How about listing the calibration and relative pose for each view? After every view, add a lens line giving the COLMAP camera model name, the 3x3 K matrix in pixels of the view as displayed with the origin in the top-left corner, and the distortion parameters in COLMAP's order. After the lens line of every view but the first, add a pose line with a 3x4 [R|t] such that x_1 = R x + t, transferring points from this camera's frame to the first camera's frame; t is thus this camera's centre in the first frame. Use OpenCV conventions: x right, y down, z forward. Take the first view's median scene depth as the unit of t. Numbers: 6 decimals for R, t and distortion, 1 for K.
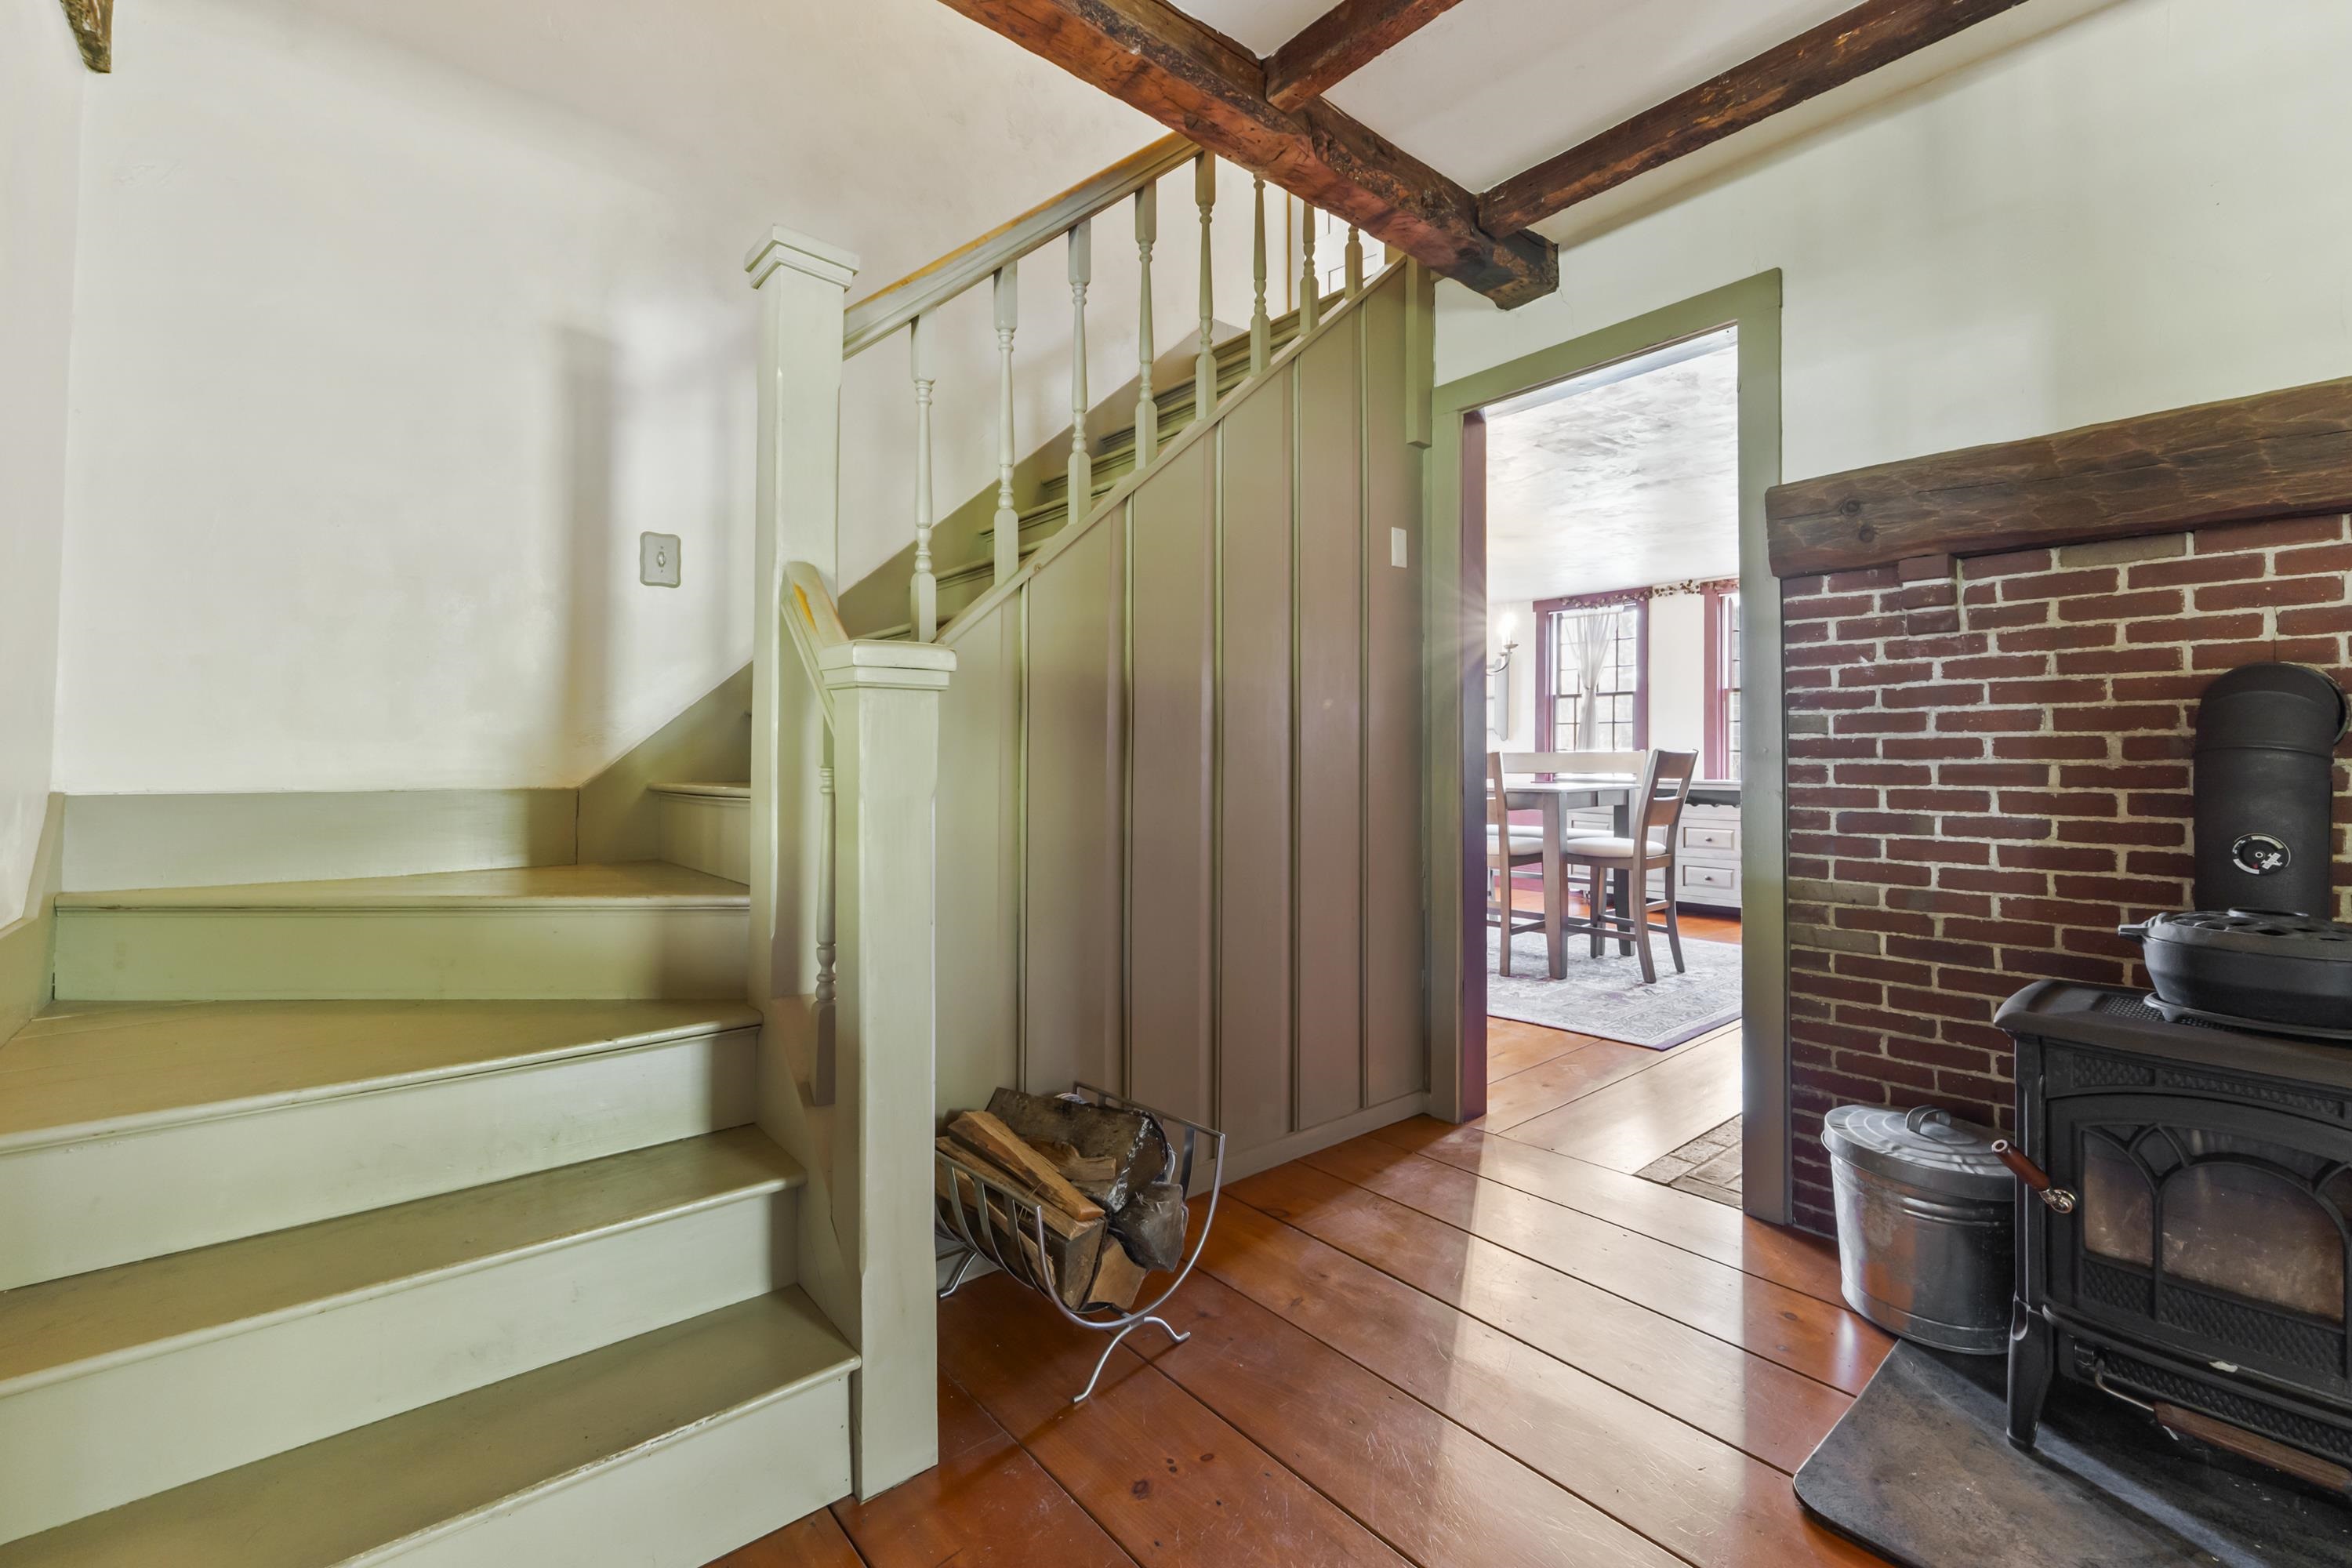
lens RADIAL K [[1003.8, 0, 1180.9], [0, 1003.8, 744.3], [0, 0, 1]] dist [-0.006958, 0.000462]
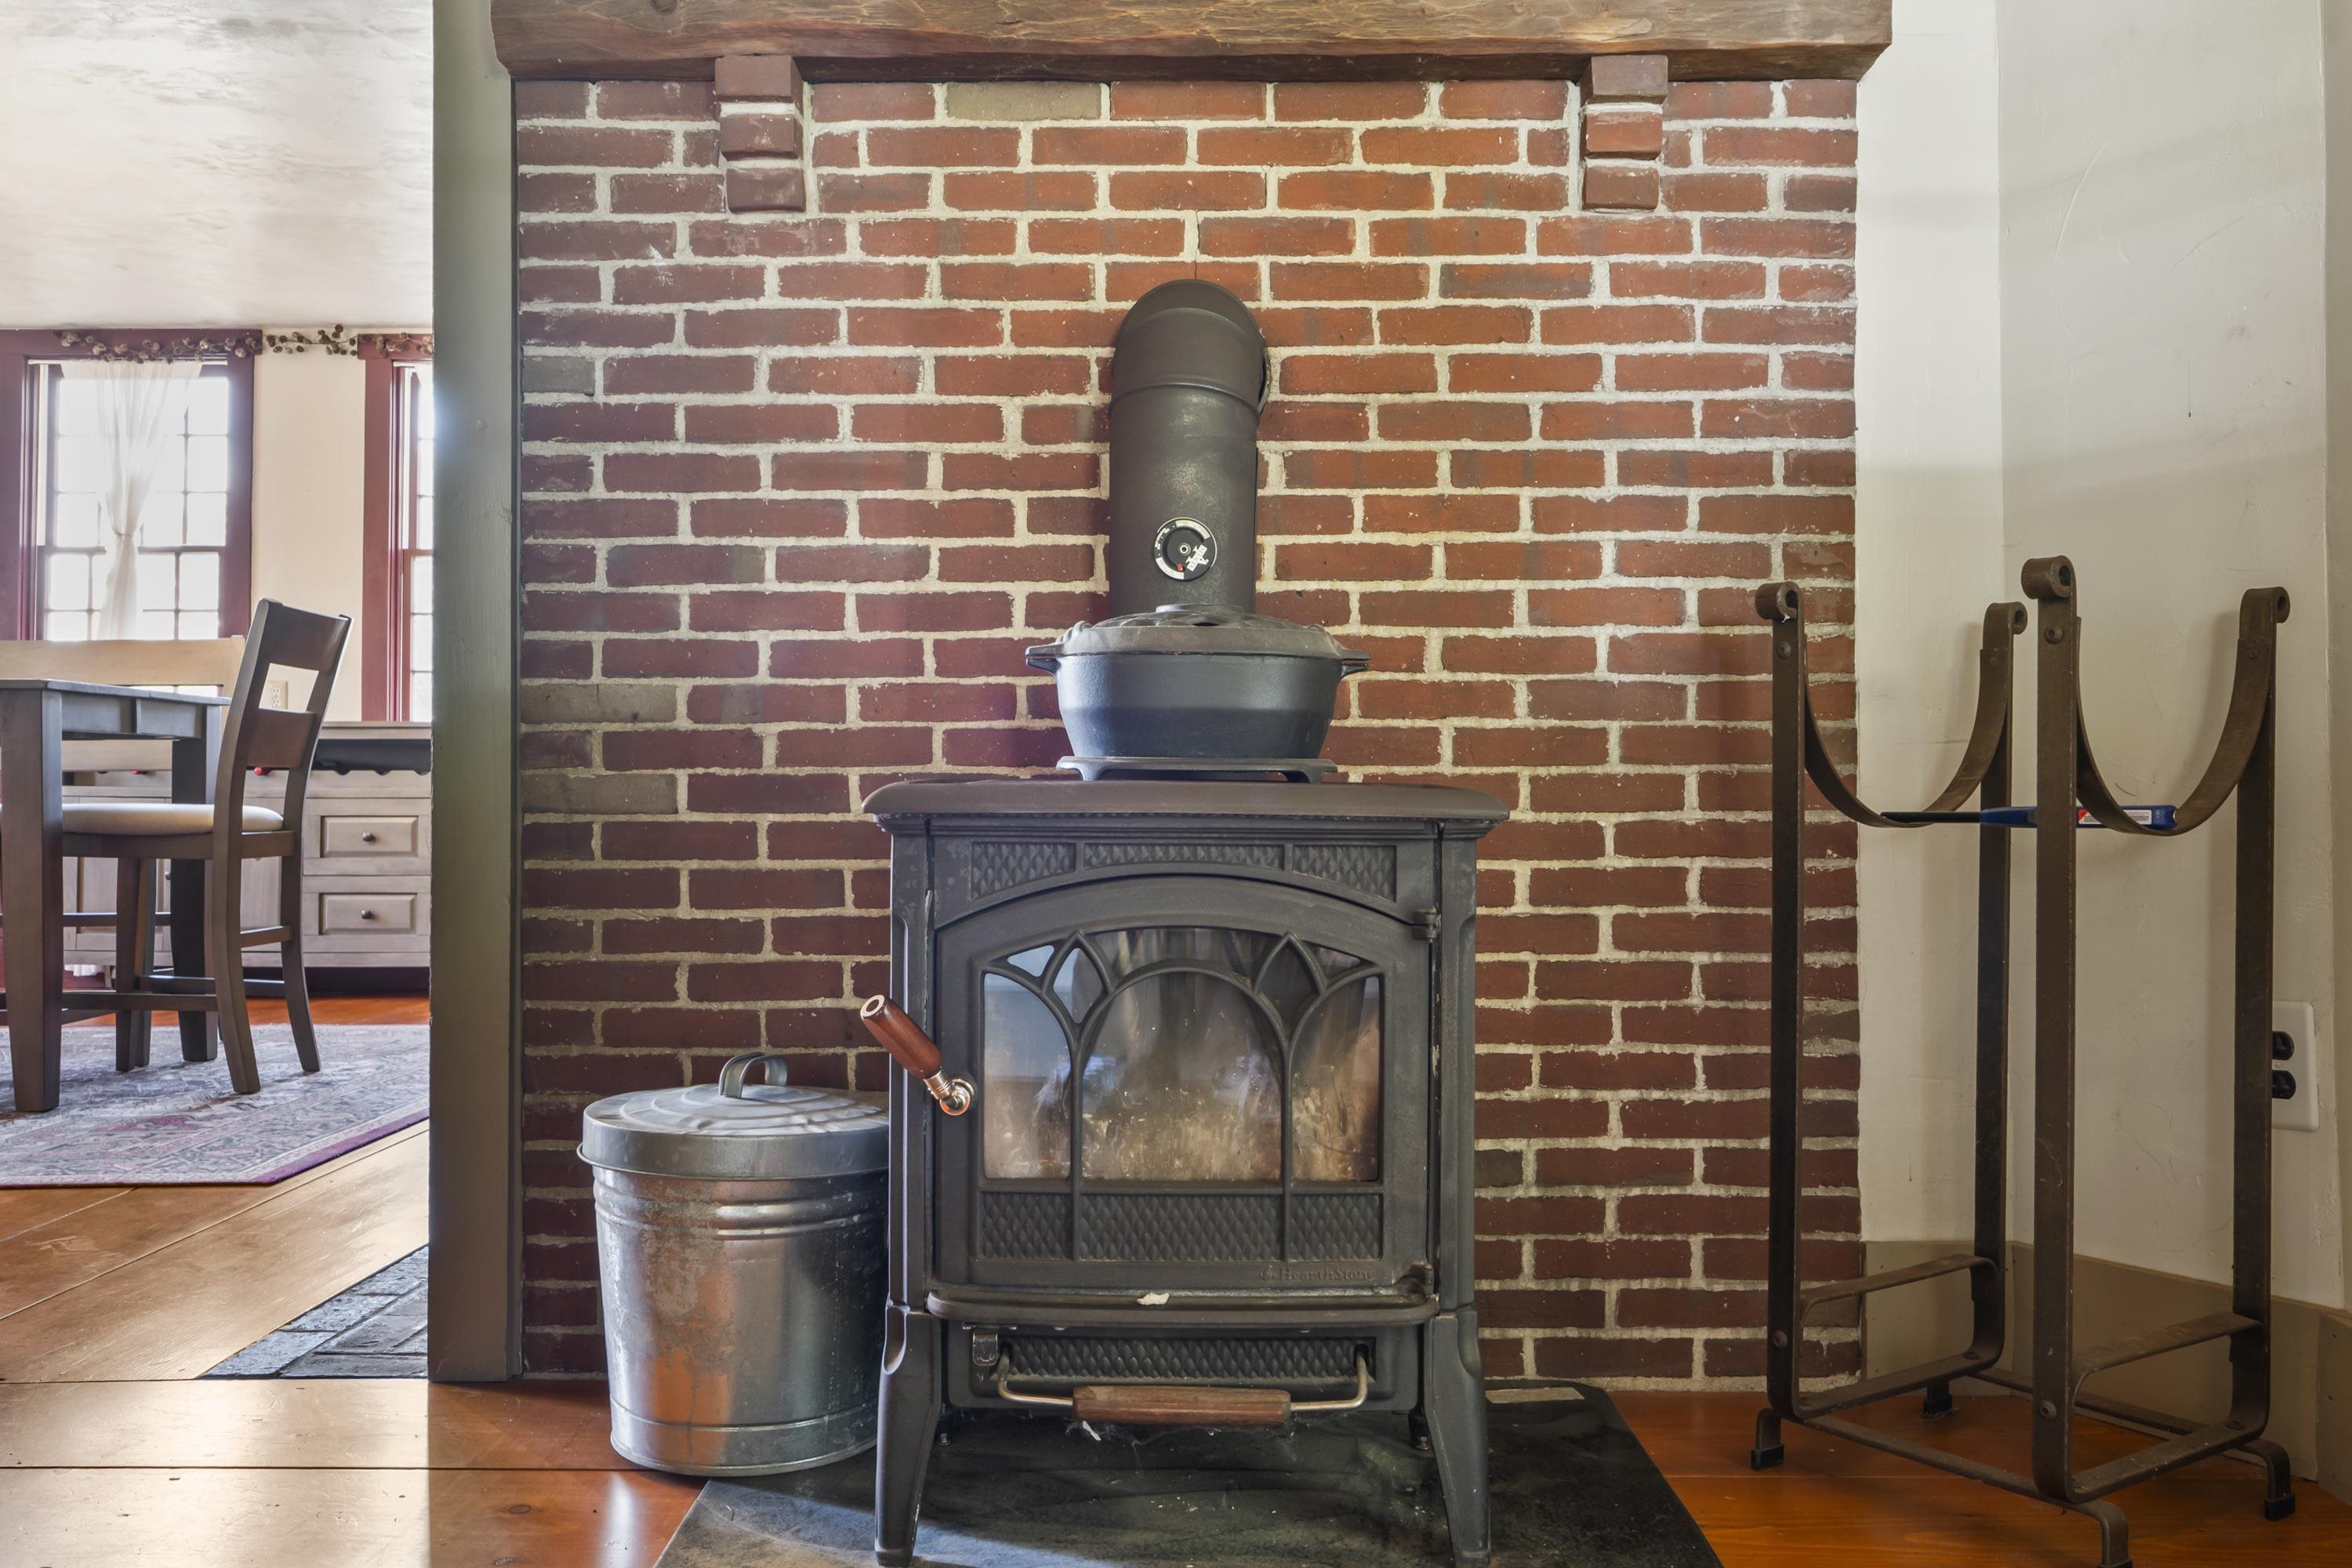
lens RADIAL K [[2057.1, 0, 1181.2], [0, 2057.1, 770.4], [0, 0, 1]] dist [0.006027, -0.003785]
pose [[0.653043, 0.001624, 0.757319, 0.057635], [-0.012287, 0.999889, 0.008451, 0.188121], [-0.757221, -0.014825, 0.652990, 0.101641]]
